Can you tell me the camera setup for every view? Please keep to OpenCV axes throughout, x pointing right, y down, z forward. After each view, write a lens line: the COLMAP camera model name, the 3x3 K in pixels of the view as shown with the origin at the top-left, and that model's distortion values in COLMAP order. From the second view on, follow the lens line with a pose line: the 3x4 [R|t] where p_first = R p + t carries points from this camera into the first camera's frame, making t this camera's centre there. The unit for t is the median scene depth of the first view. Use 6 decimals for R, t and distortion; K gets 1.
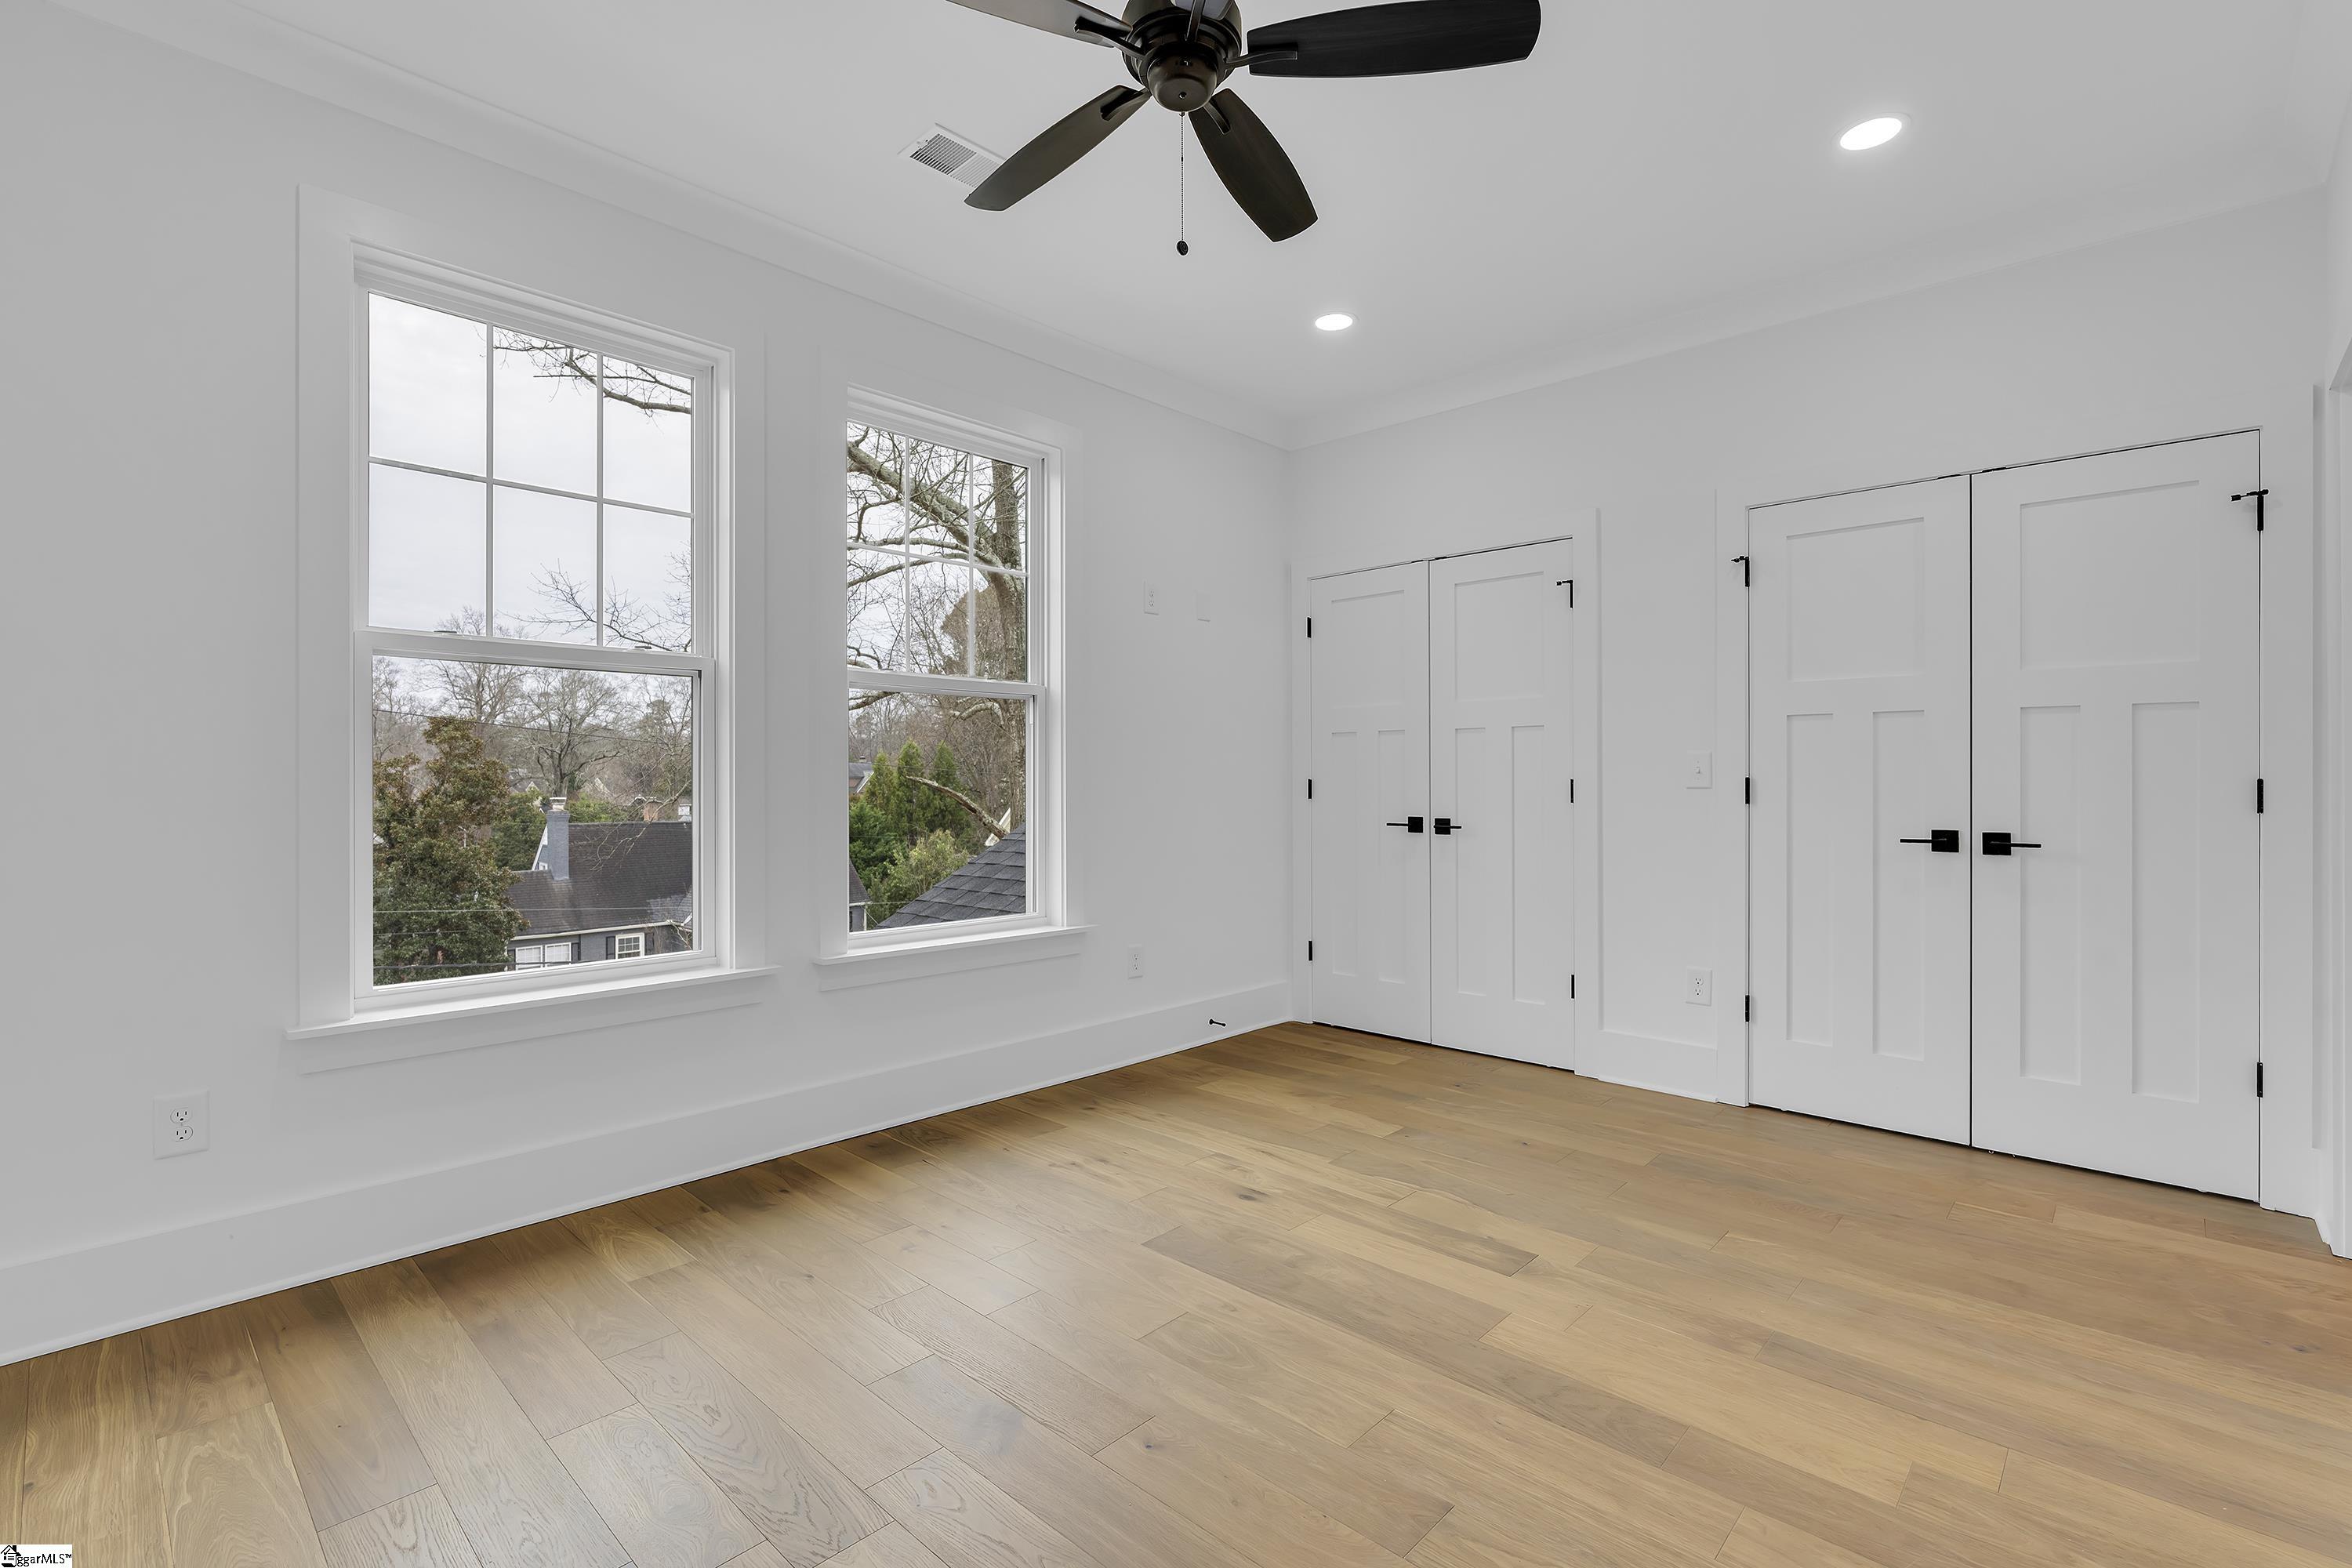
lens RADIAL K [[1052.3, 0, 1184.7], [0, 1052.3, 783.2], [0, 0, 1]] dist [-0.001095, -0.000439]
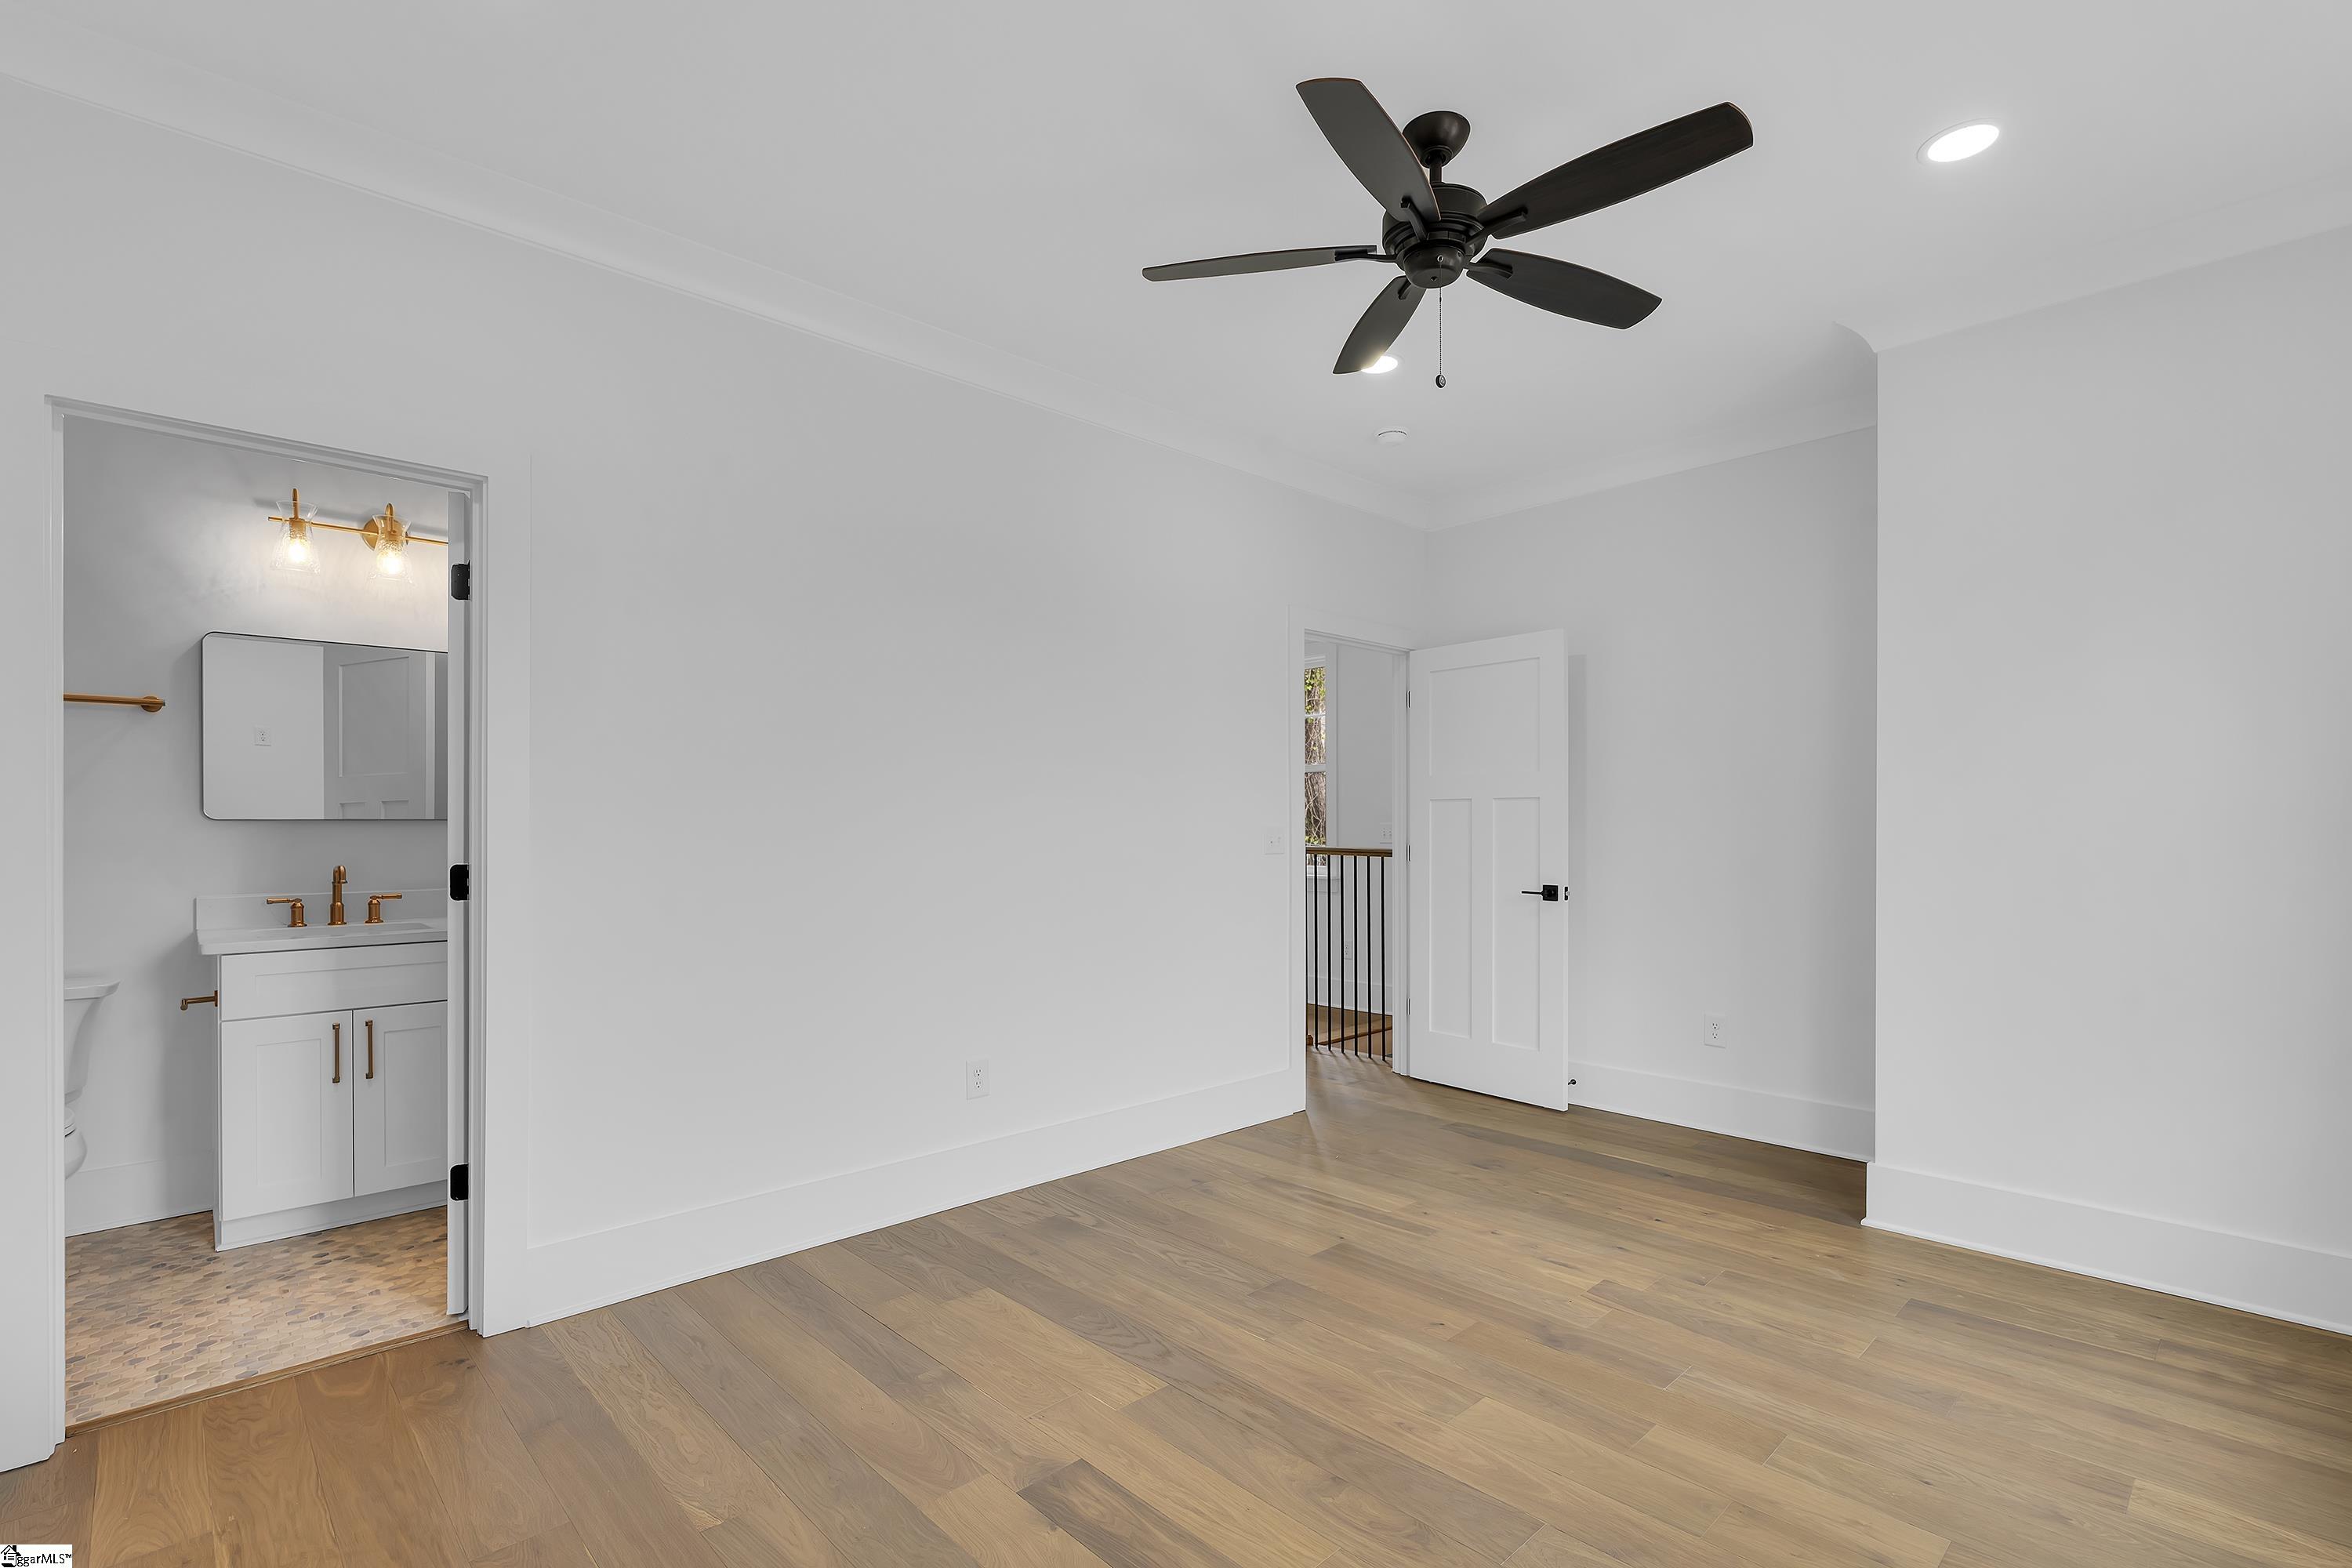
lens RADIAL K [[1069.7, 0, 1180.0], [0, 1069.7, 822.4], [0, 0, 1]] dist [-0.002362, -0.000164]
pose [[-0.997778, 0.001872, 0.066598, 0.146672], [0.002004, 0.999996, 0.001916, -0.042153], [-0.066594, 0.002045, -0.997778, 1.607668]]
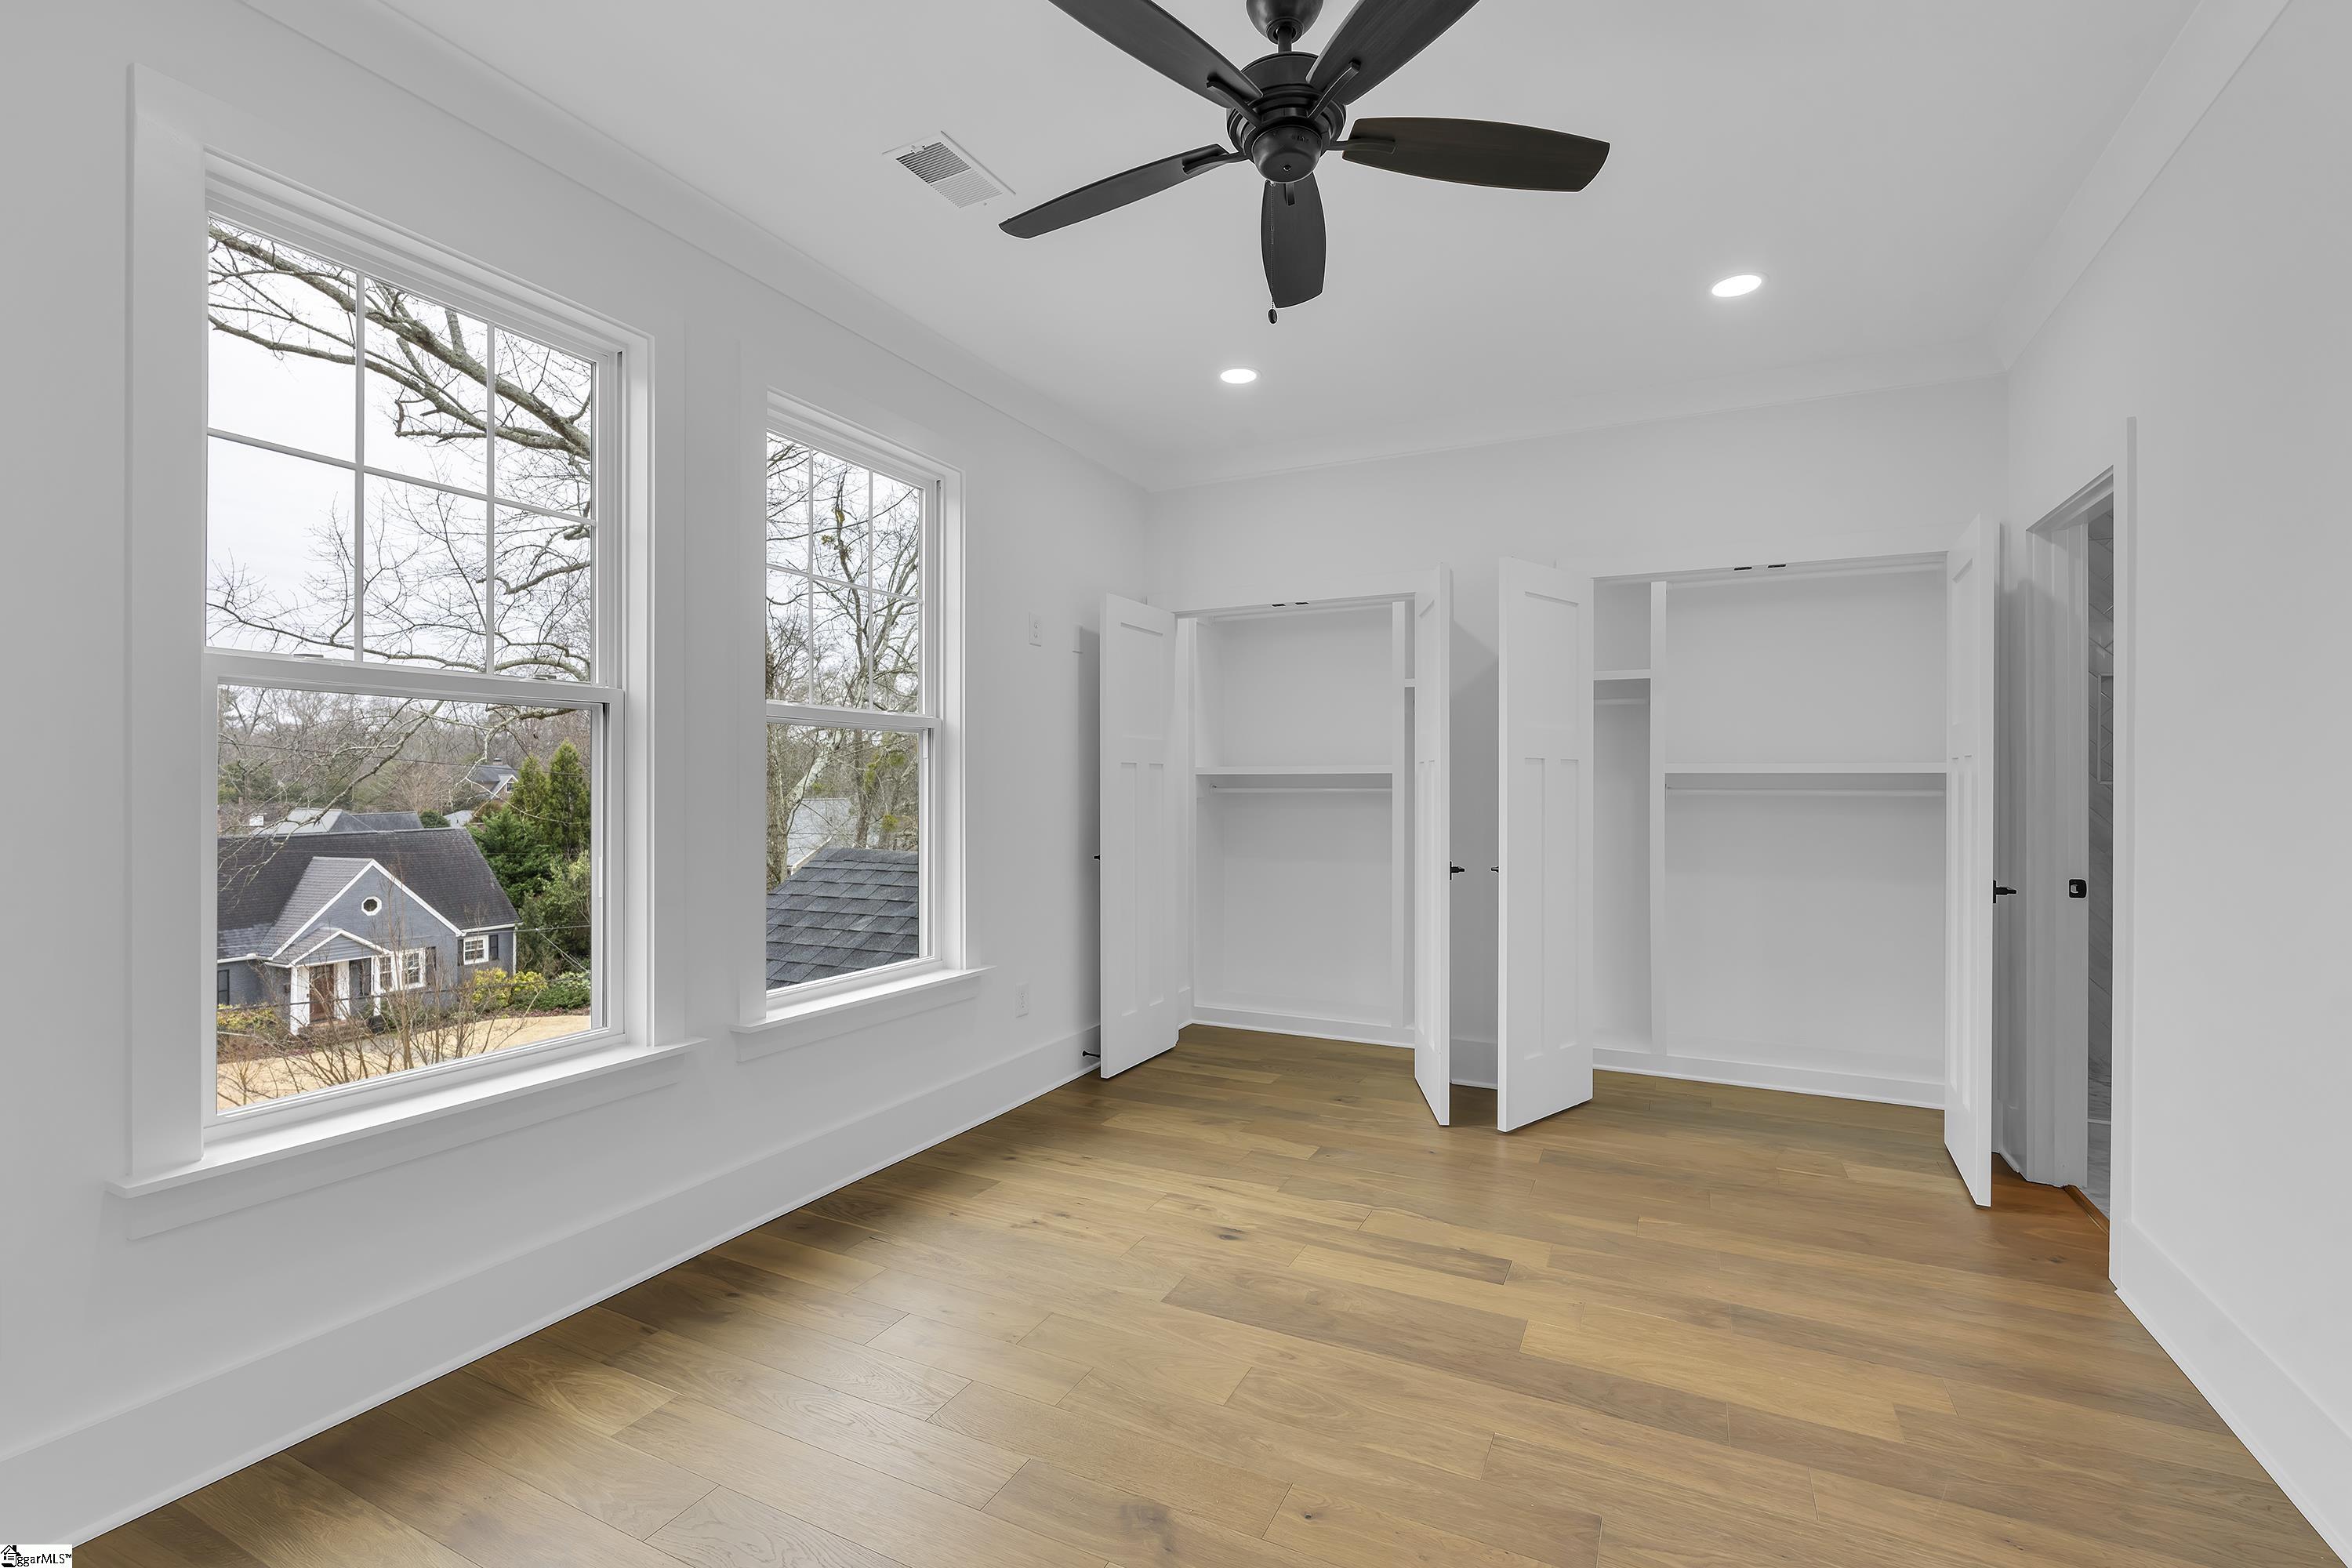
lens RADIAL K [[1024.9, 0, 1181.7], [0, 1024.9, 791.0], [0, 0, 1]] dist [-0.002383, -0.000045]
pose [[0.956564, 0.001209, 0.291520, -0.281134], [-0.001931, 0.999996, 0.002188, -0.042537], [-0.291516, -0.002655, 0.956562, 0.064278]]
